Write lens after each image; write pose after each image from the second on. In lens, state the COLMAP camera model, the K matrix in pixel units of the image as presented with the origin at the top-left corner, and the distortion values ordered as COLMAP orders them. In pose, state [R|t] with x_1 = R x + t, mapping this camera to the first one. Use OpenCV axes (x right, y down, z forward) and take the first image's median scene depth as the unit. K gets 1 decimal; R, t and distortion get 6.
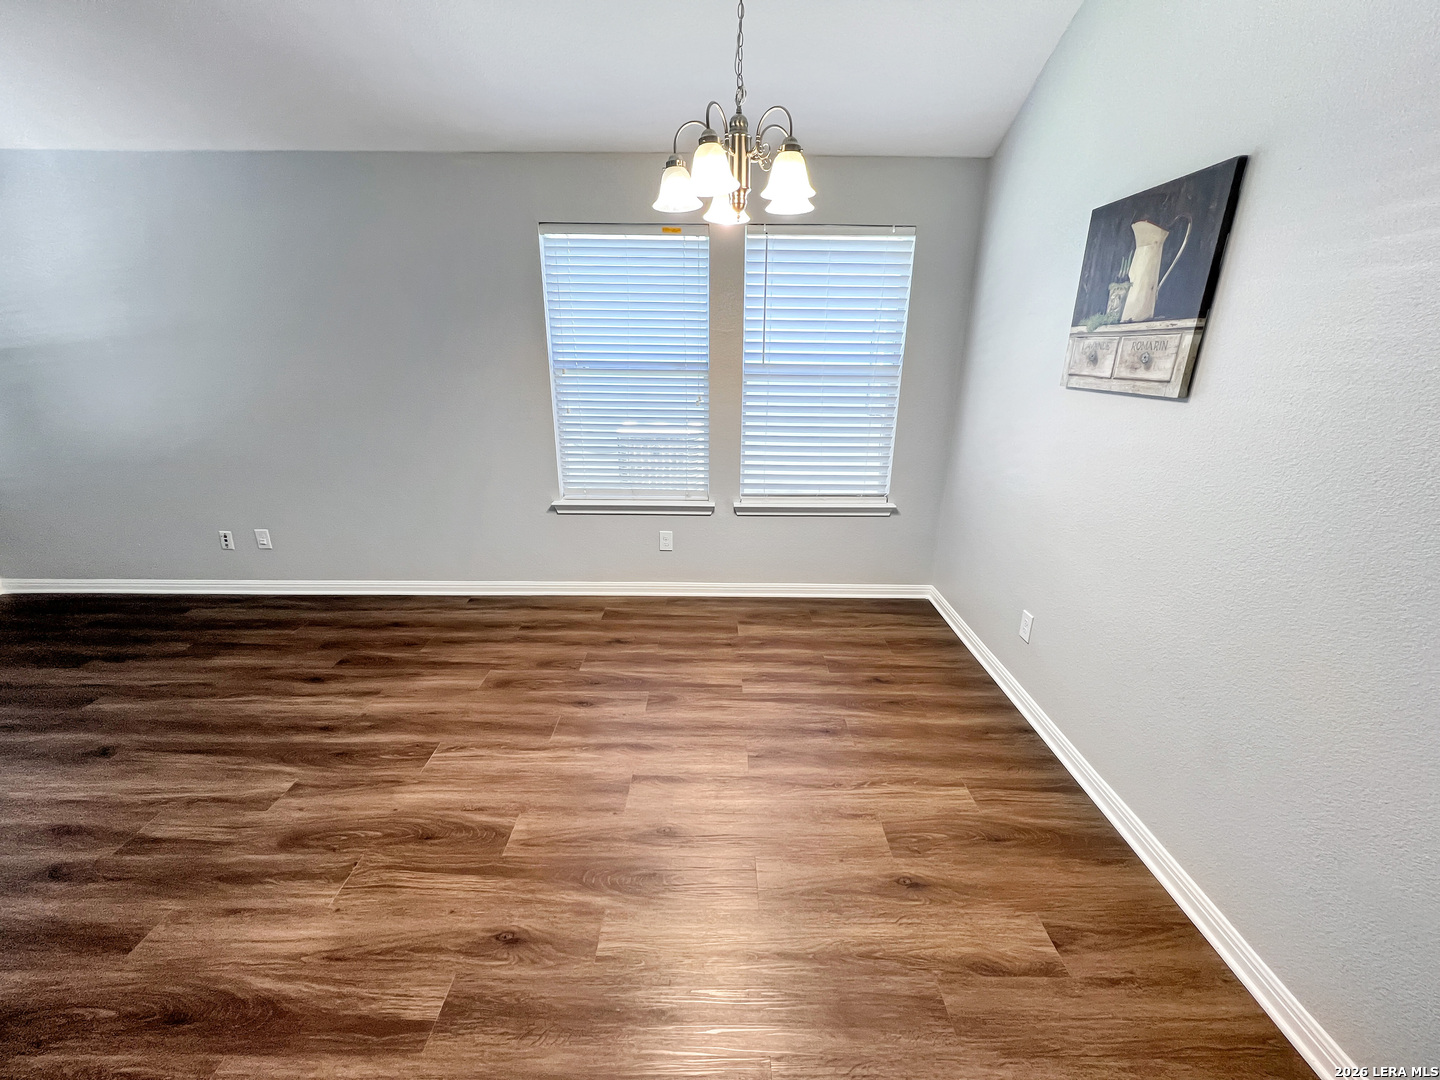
lens RADIAL K [[576.0, 0, 718.4], [0, 576.0, 539.2], [0, 0, 1]] dist [-0.001559, 0.000727]
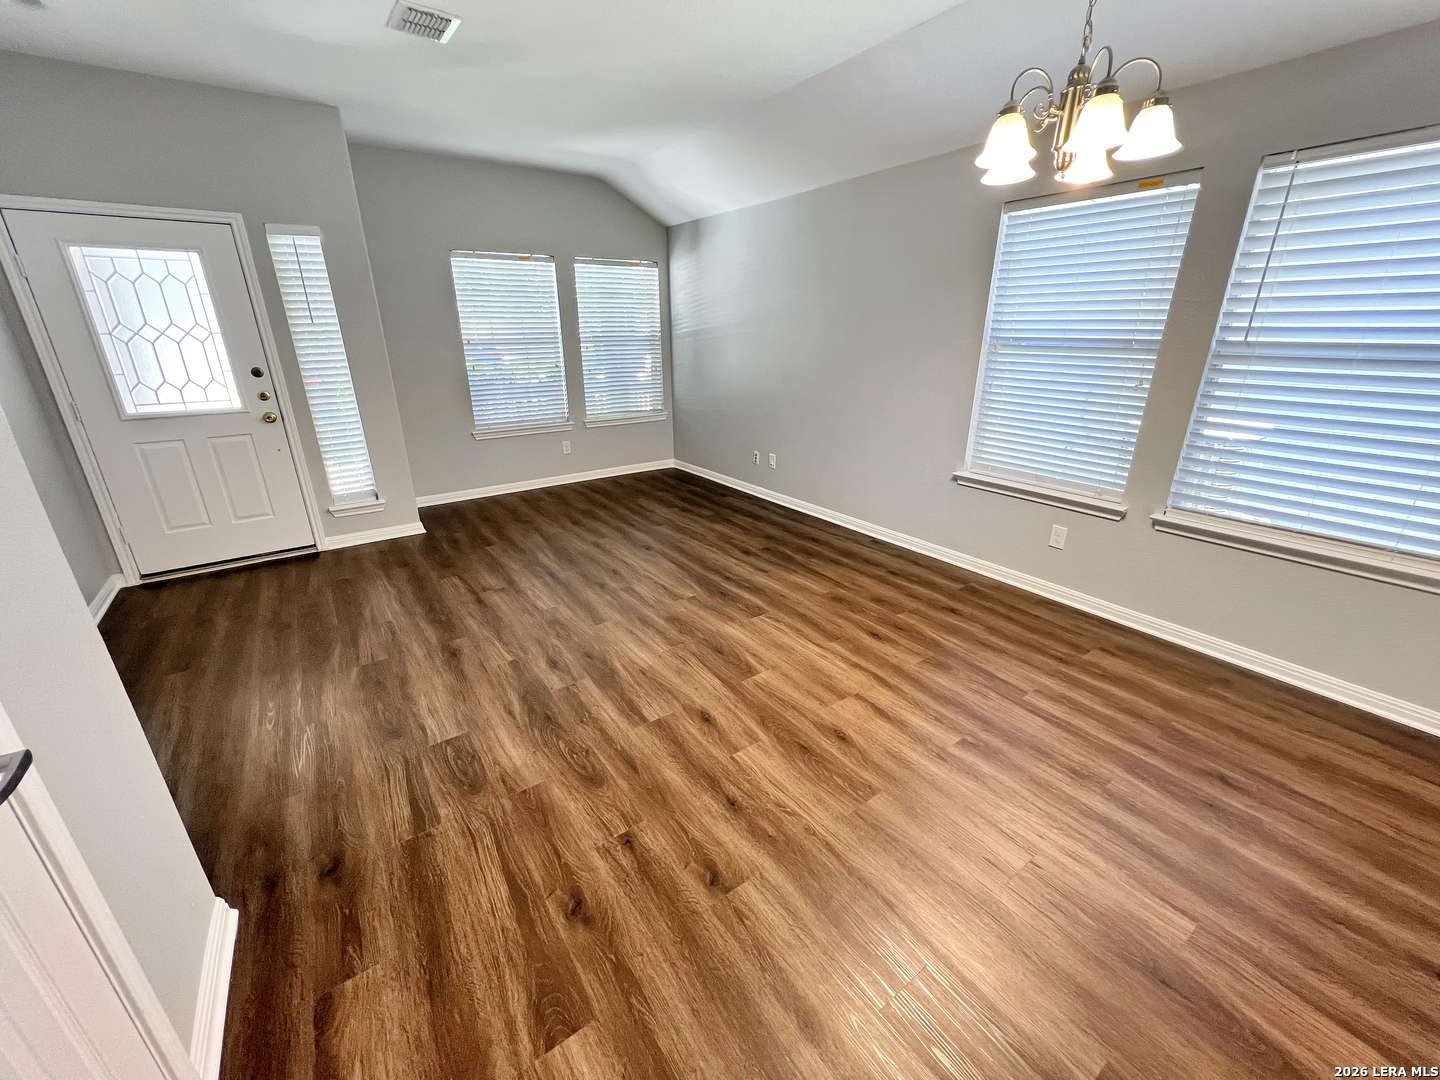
lens RADIAL K [[576.0, 0, 720.5], [0, 576.0, 538.8], [0, 0, 1]] dist [-0.001559, 0.000727]
pose [[0.577386, 0.271411, -0.770039, 0.439664], [-0.254664, 0.955947, 0.145986, 0.012309], [0.775739, 0.111811, 0.621069, 0.027771]]
